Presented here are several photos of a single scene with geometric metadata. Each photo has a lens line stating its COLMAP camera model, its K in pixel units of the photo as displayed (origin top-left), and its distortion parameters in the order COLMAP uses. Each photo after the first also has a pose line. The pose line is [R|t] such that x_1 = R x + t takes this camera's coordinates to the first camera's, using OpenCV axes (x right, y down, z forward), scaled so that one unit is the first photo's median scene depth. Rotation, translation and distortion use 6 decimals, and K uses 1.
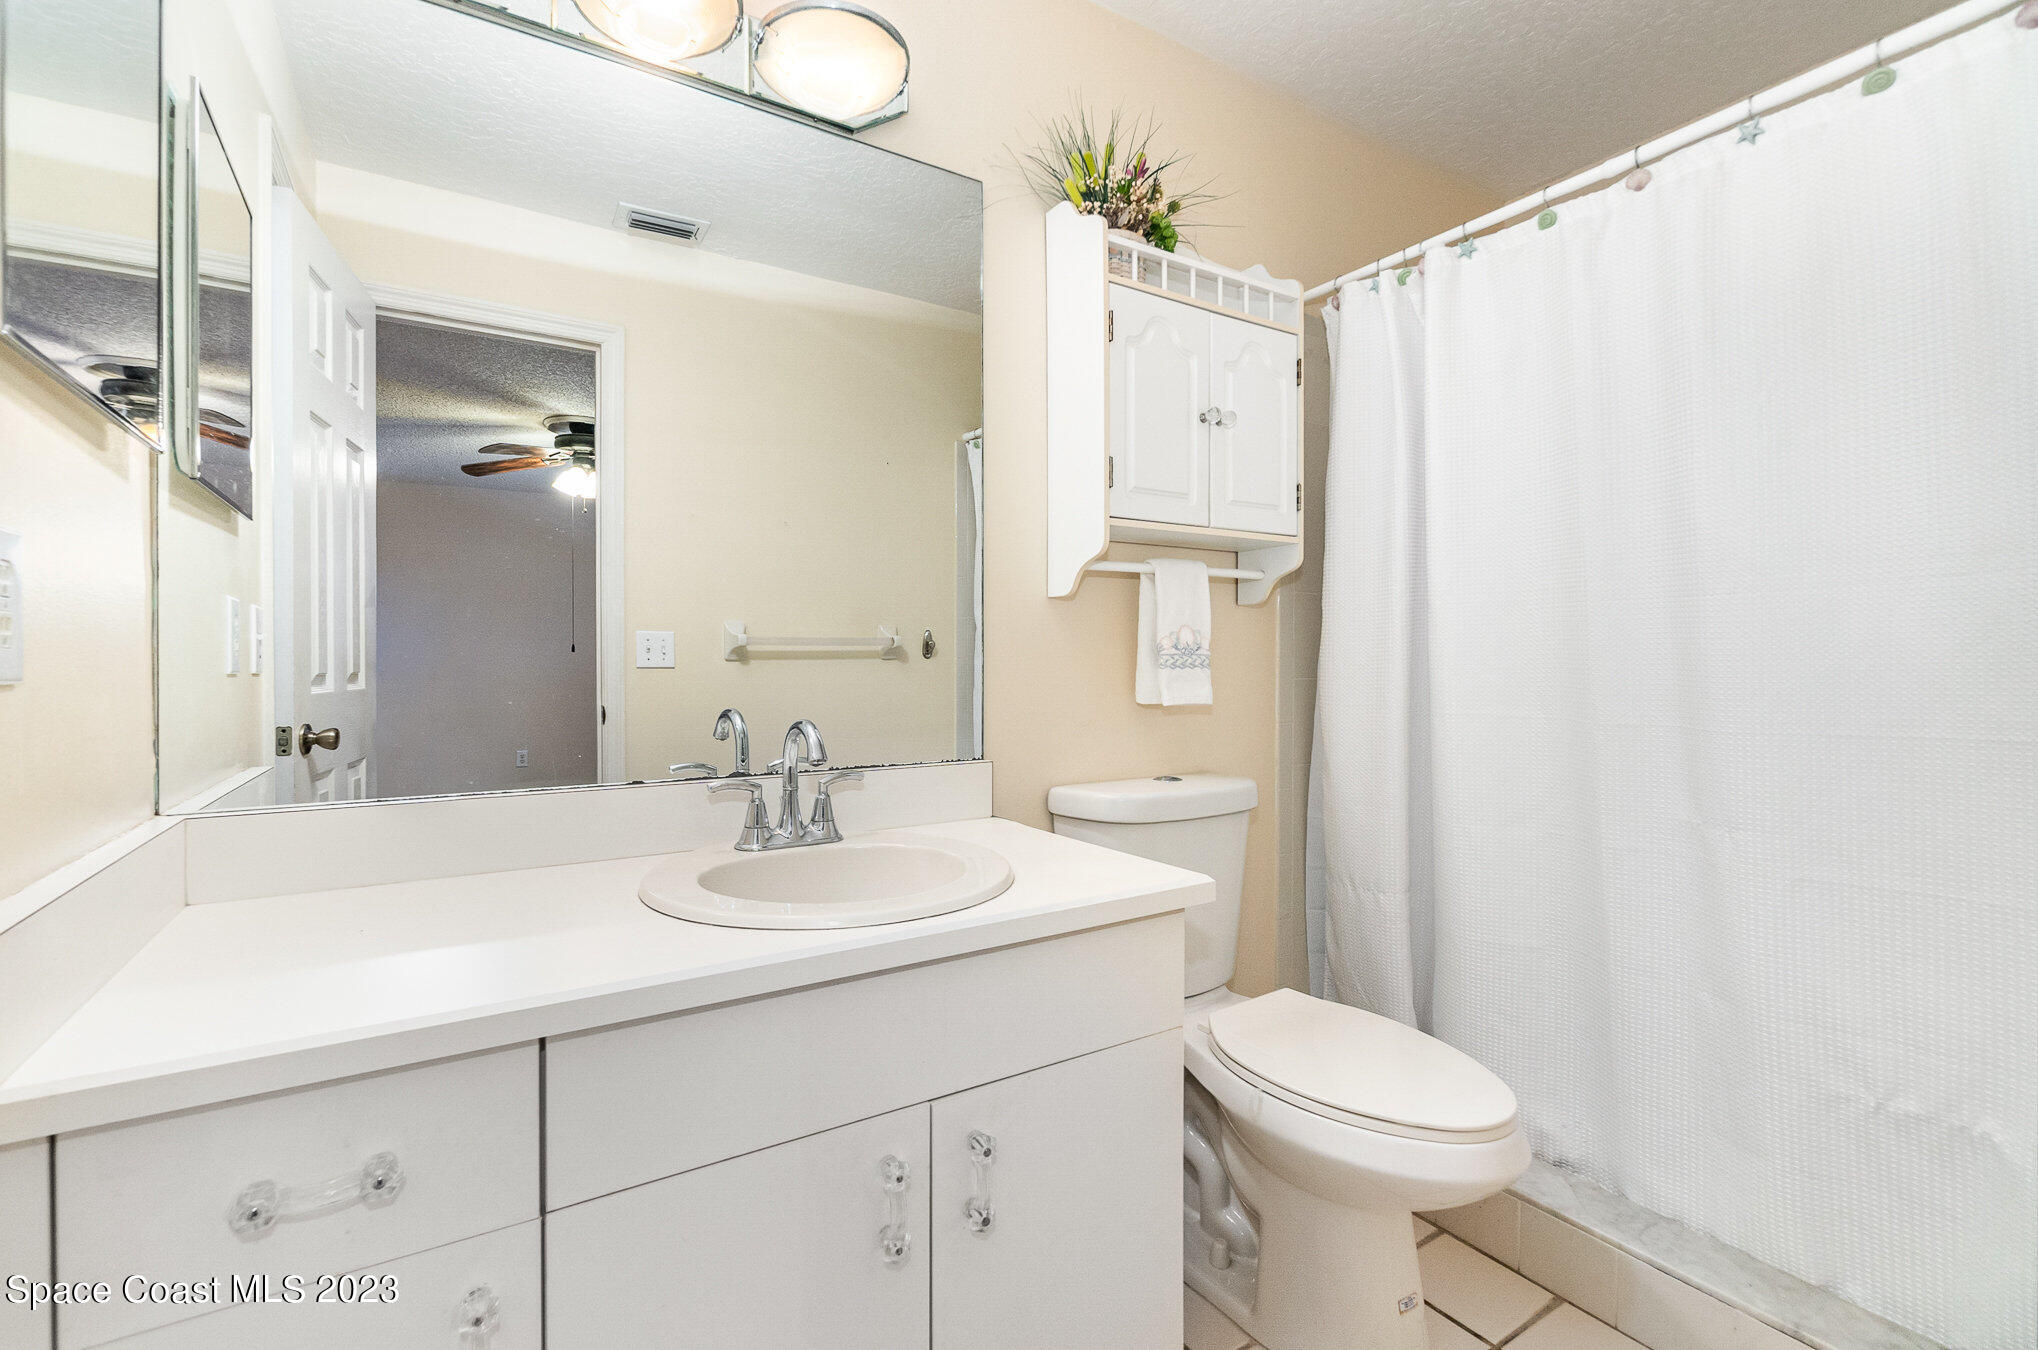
lens RADIAL K [[907.9, 0, 1015.3], [0, 907.9, 679.0], [0, 0, 1]] dist [0.002402, 0.002043]
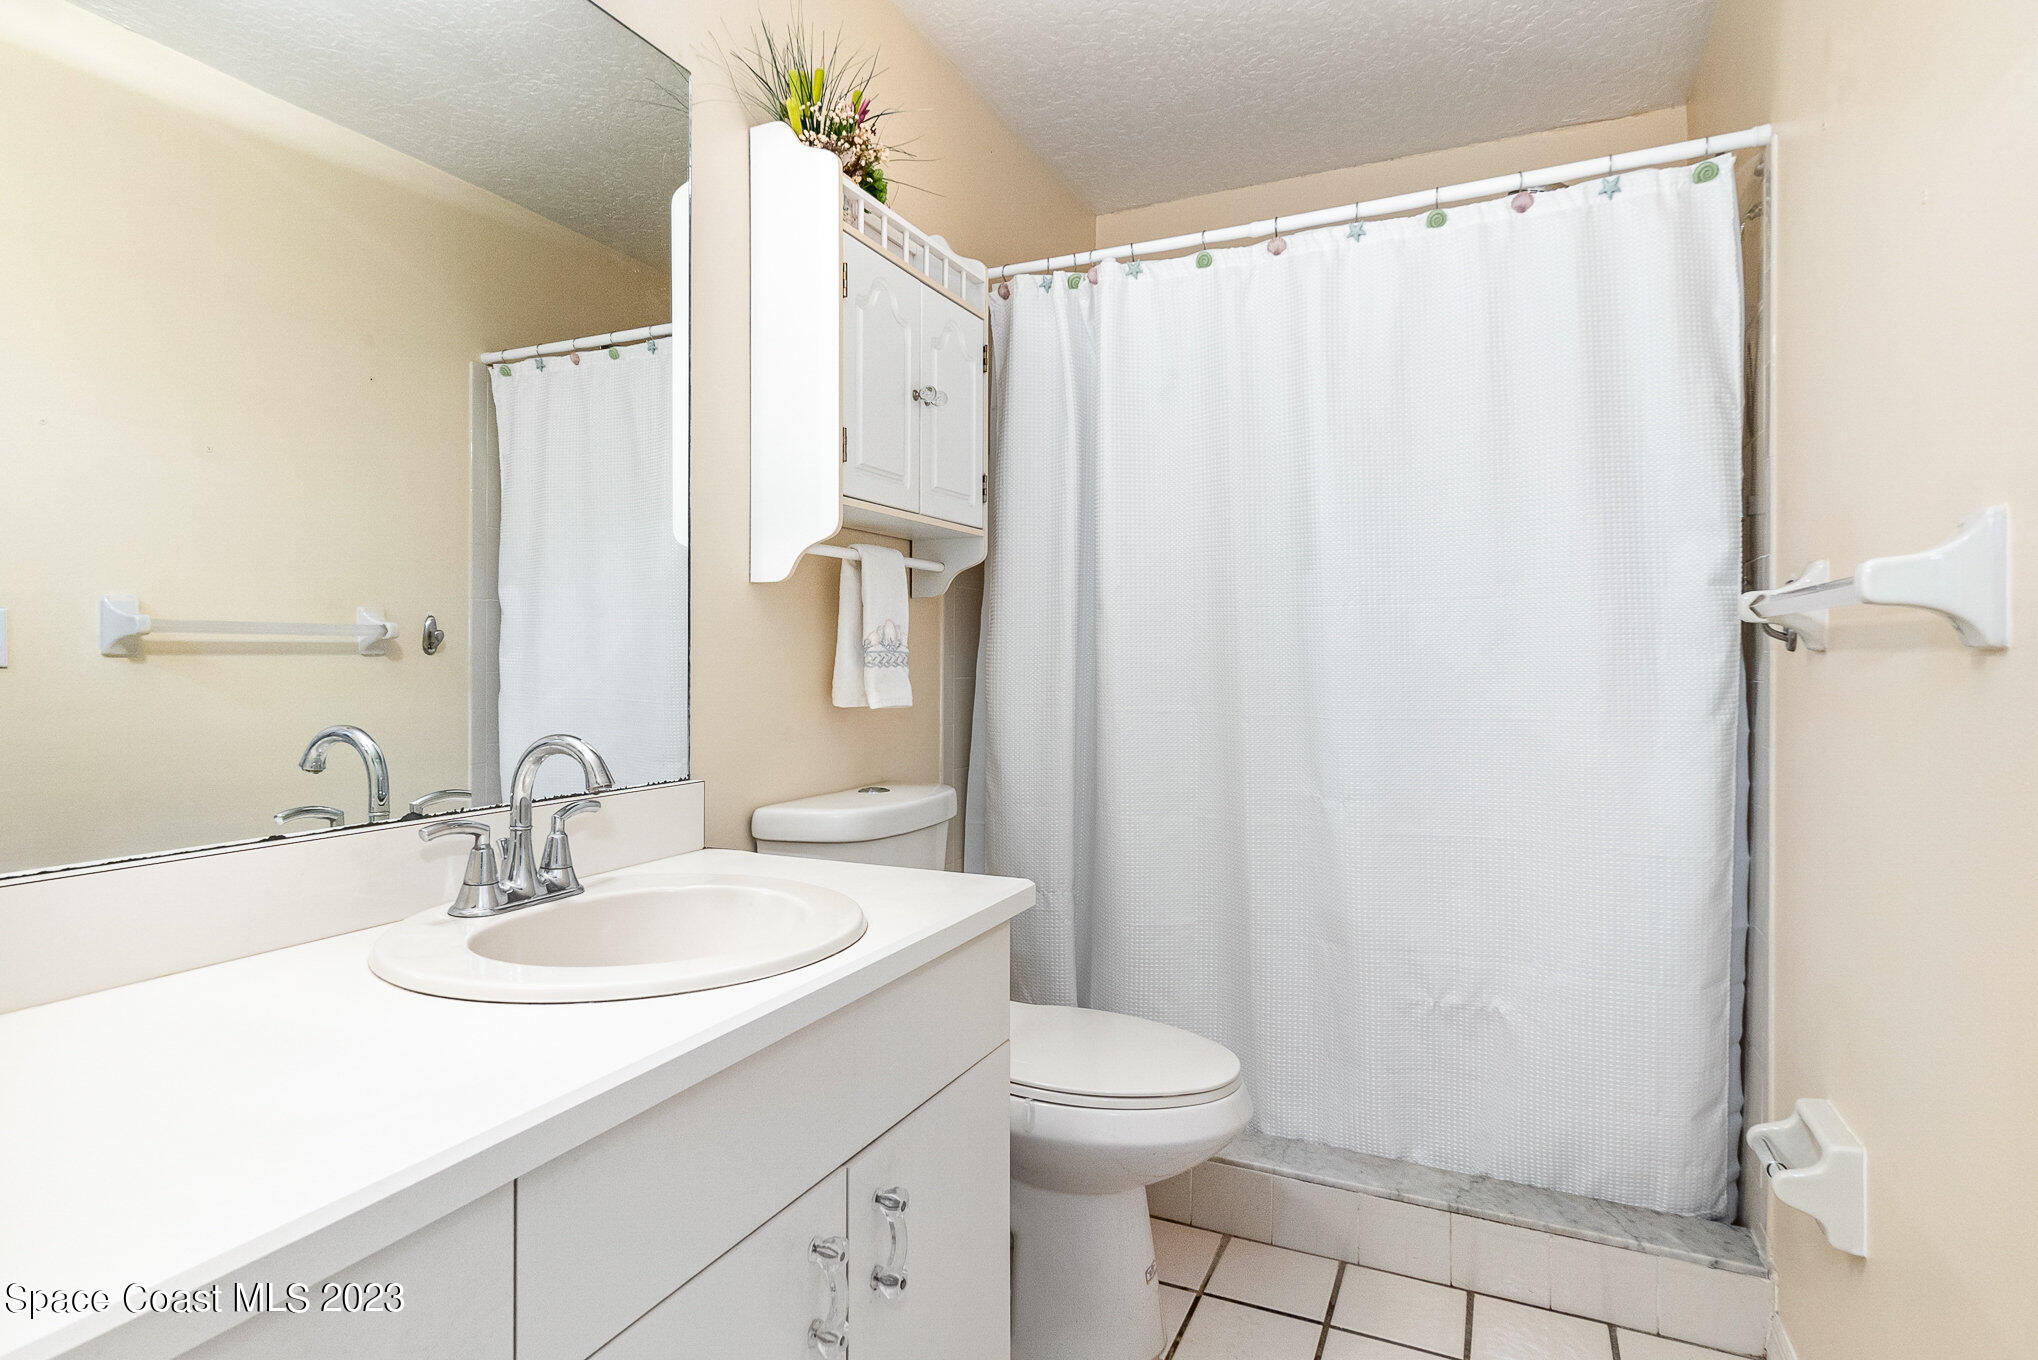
lens RADIAL K [[1099.3, 0, 1020.2], [0, 1099.3, 670.9], [0, 0, 1]] dist [-0.002089, 0.000751]
pose [[0.833952, -0.002515, 0.551831, -0.319847], [0.007947, 0.999941, -0.007453, 0.001326], [-0.551779, 0.010601, 0.833923, 0.016162]]
